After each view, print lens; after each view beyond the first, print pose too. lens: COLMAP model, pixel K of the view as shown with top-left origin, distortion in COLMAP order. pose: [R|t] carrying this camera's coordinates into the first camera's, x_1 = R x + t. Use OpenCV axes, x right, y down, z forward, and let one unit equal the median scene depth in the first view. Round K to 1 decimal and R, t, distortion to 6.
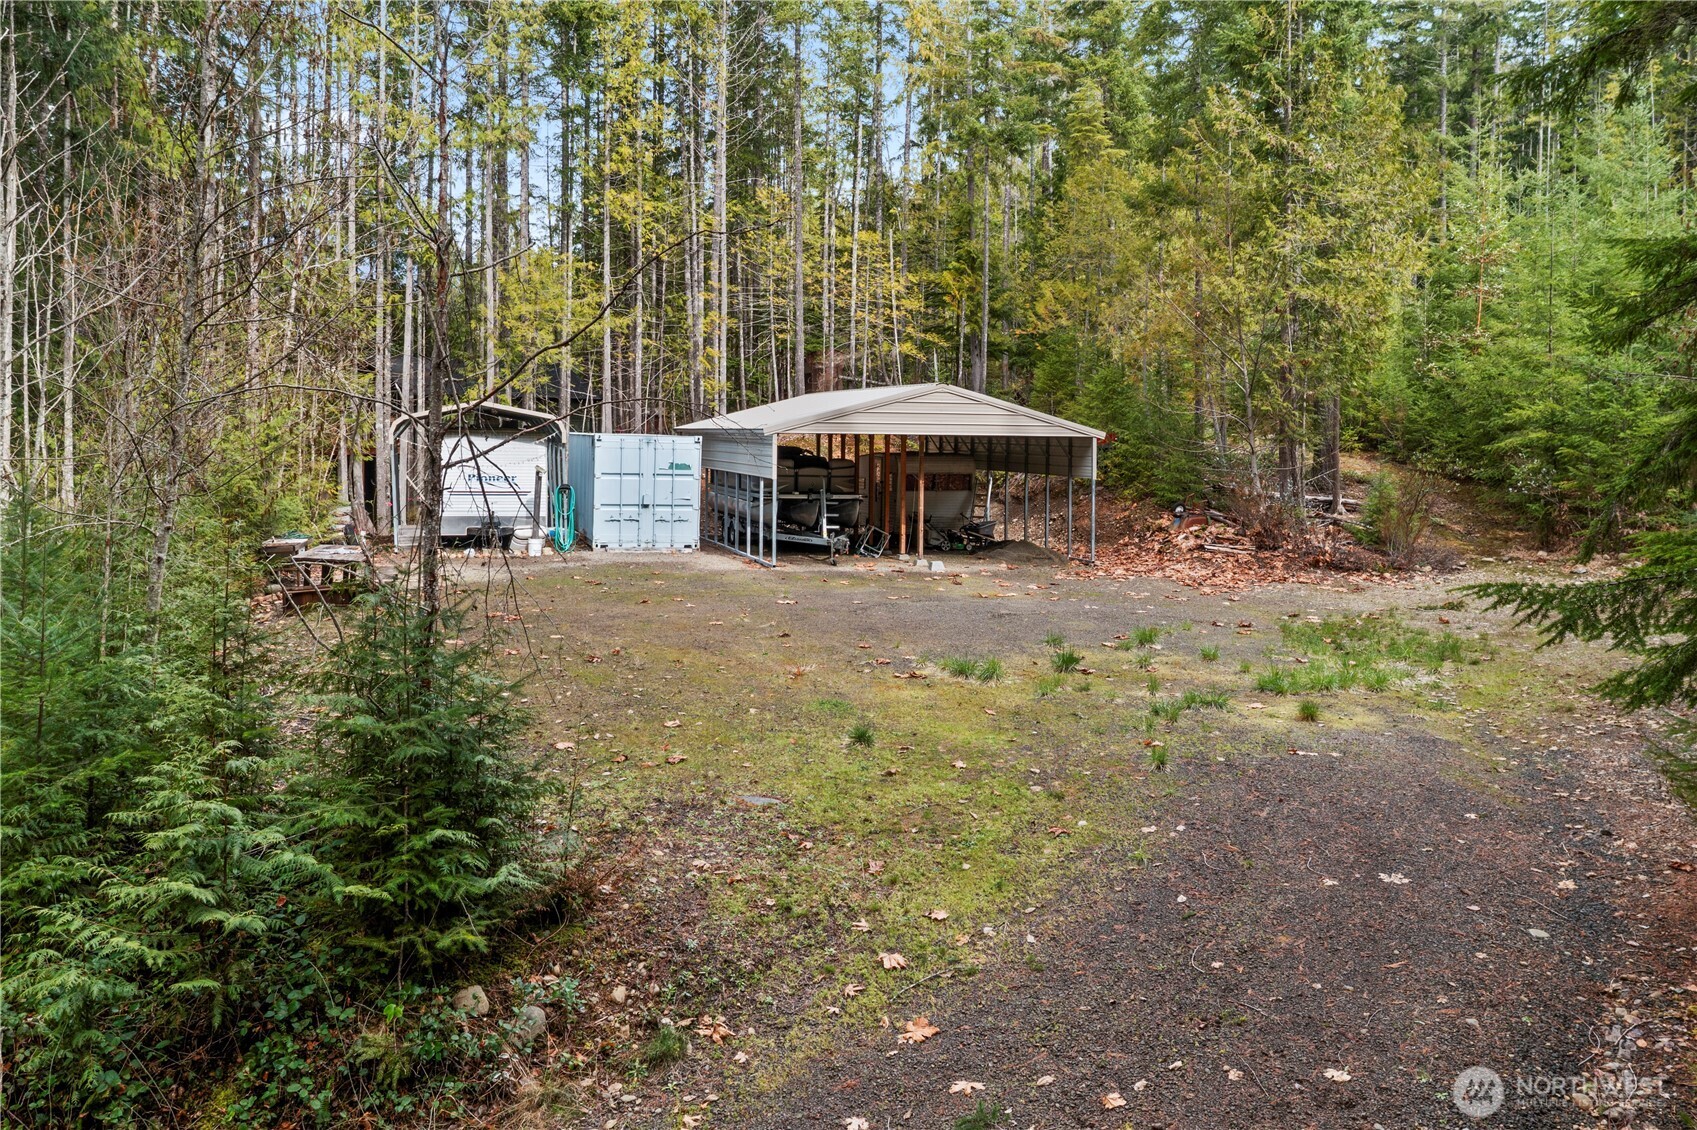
lens RADIAL K [[1367.6, 0, 847.9], [0, 1367.6, 441.2], [0, 0, 1]] dist [-0.017014, -0.001724]
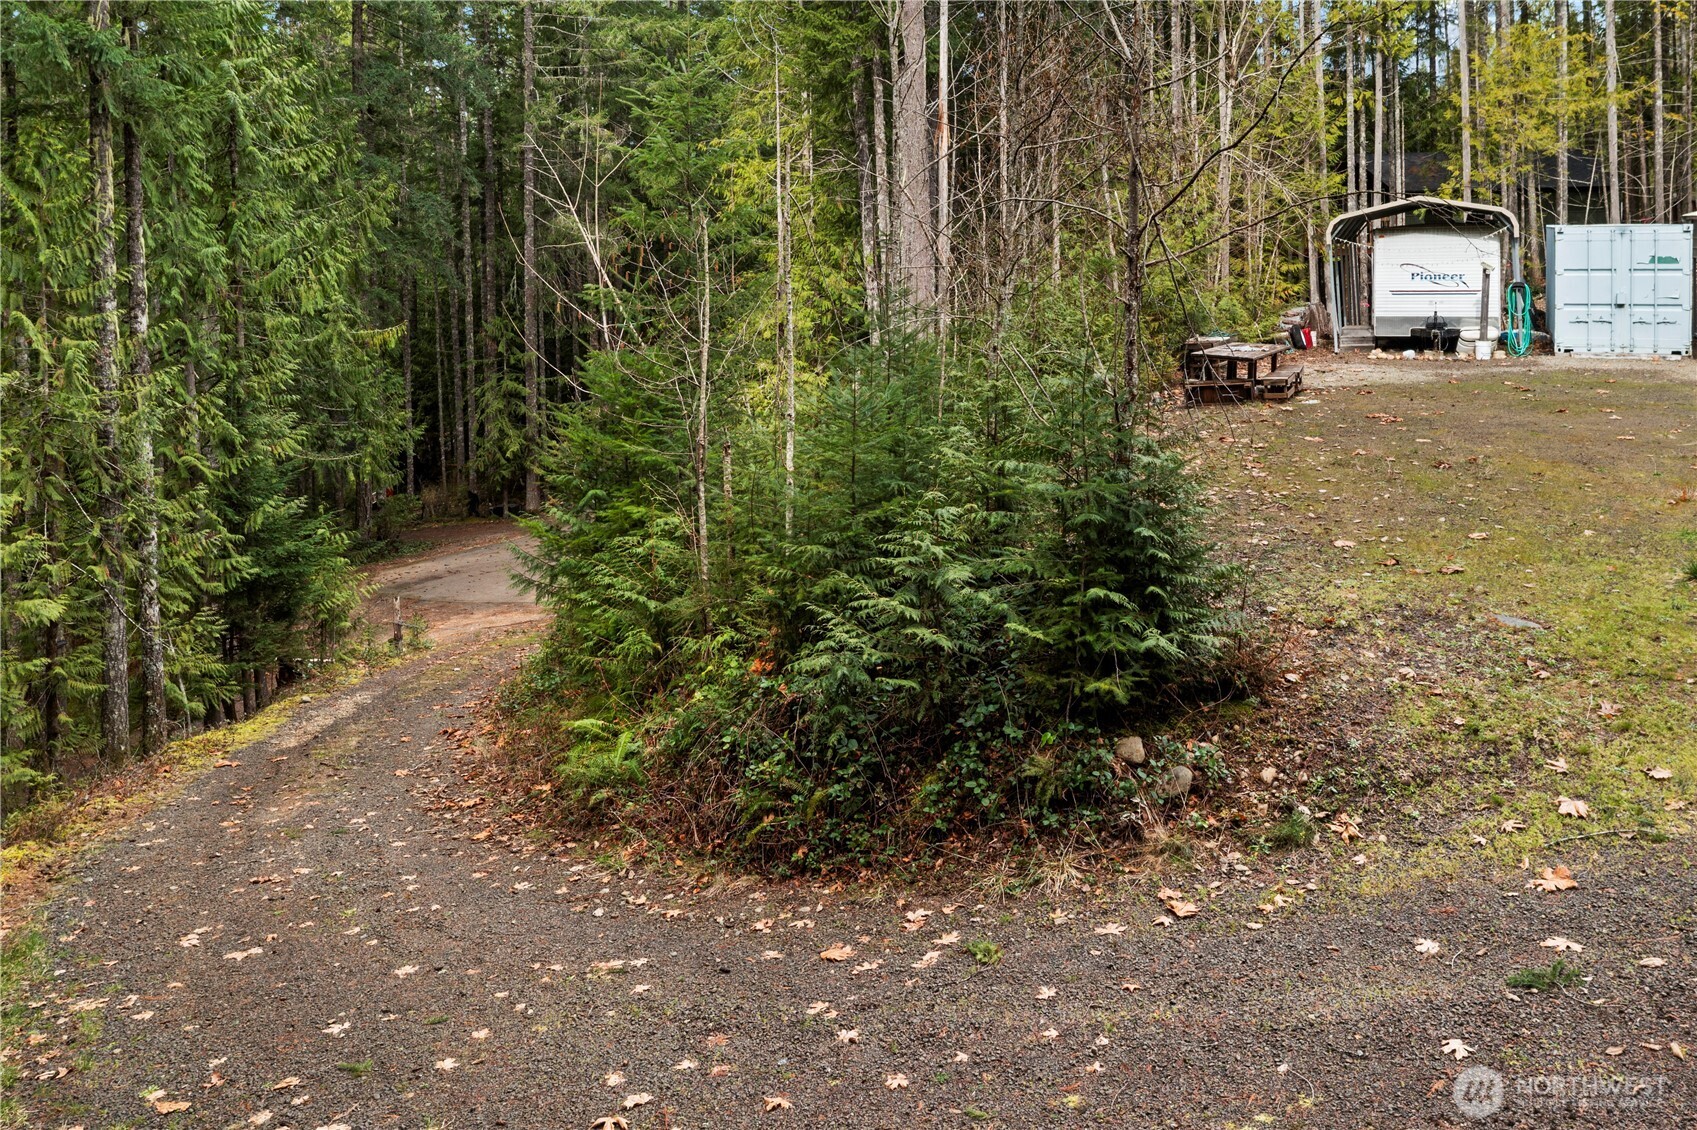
lens RADIAL K [[1391.1, 0, 849.8], [0, 1391.1, 268.9], [0, 0, 1]] dist [-0.005173, -0.010011]
pose [[0.751585, -0.018070, -0.659389, 0.267058], [0.030515, 0.999507, 0.007392, 0.007478], [0.658930, -0.025677, 0.751766, 0.015597]]
